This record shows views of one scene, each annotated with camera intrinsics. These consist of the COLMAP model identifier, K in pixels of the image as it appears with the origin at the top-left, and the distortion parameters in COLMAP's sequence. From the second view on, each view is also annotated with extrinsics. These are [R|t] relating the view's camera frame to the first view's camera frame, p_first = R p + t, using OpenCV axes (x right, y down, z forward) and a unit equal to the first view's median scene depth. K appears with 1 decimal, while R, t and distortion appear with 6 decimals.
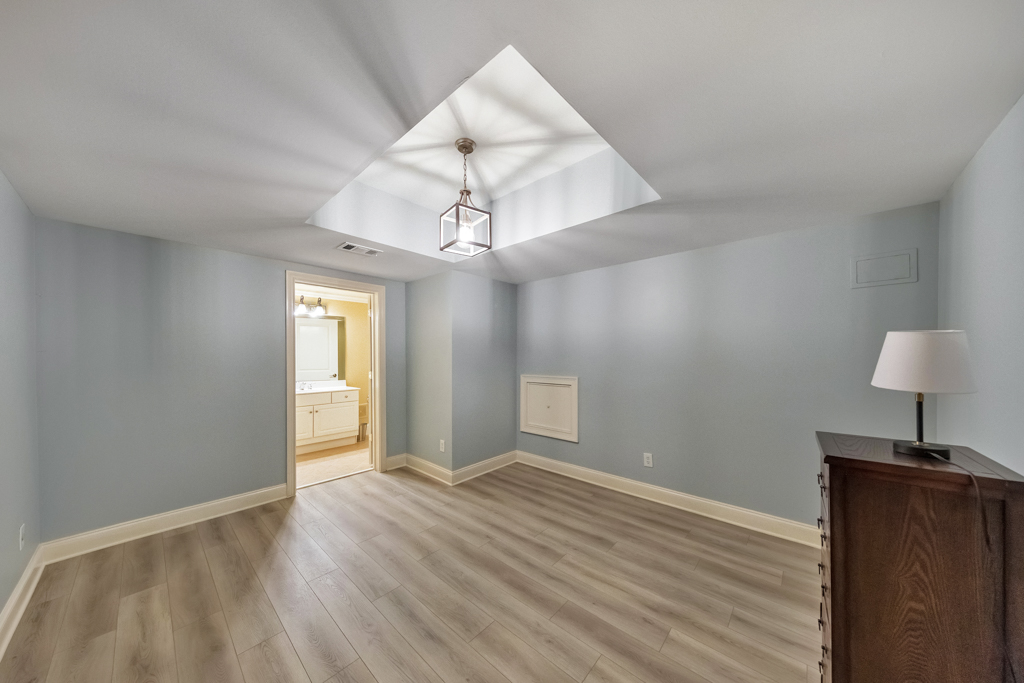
lens RADIAL K [[324.6, 0, 518.6], [0, 324.6, 354.0], [0, 0, 1]] dist [0.007474, -0.000869]
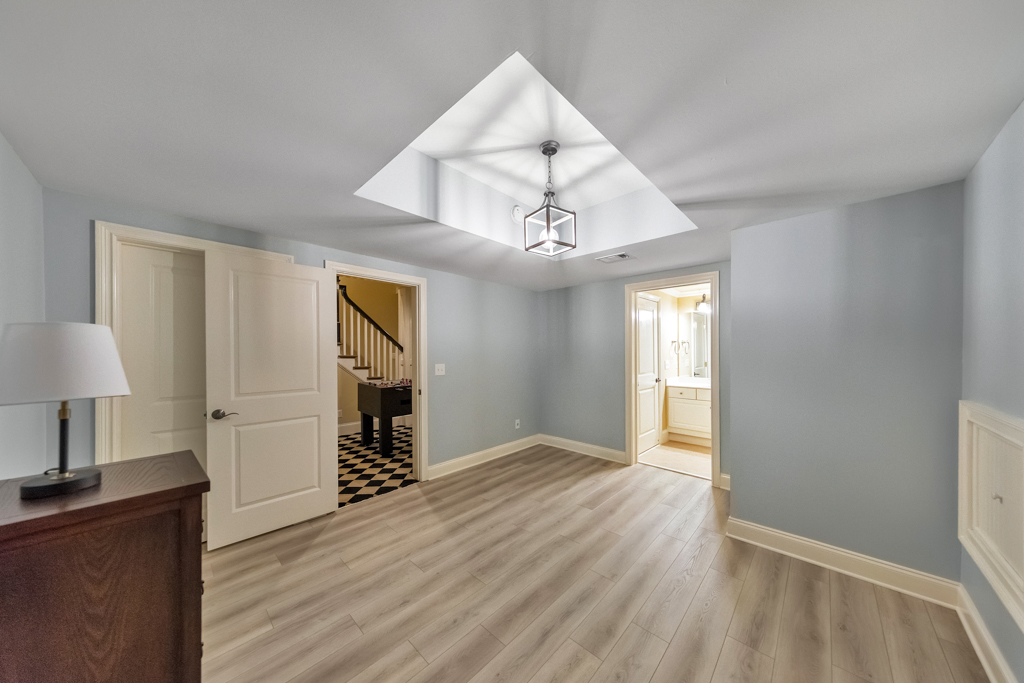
lens RADIAL K [[324.6, 0, 512.4], [0, 324.6, 351.3], [0, 0, 1]] dist [0.007474, -0.000869]
pose [[-0.025649, 0.001614, -0.999670, 0.789380], [0.007779, 0.999969, 0.001414, -0.004210], [0.999641, -0.007740, -0.025661, 0.832163]]
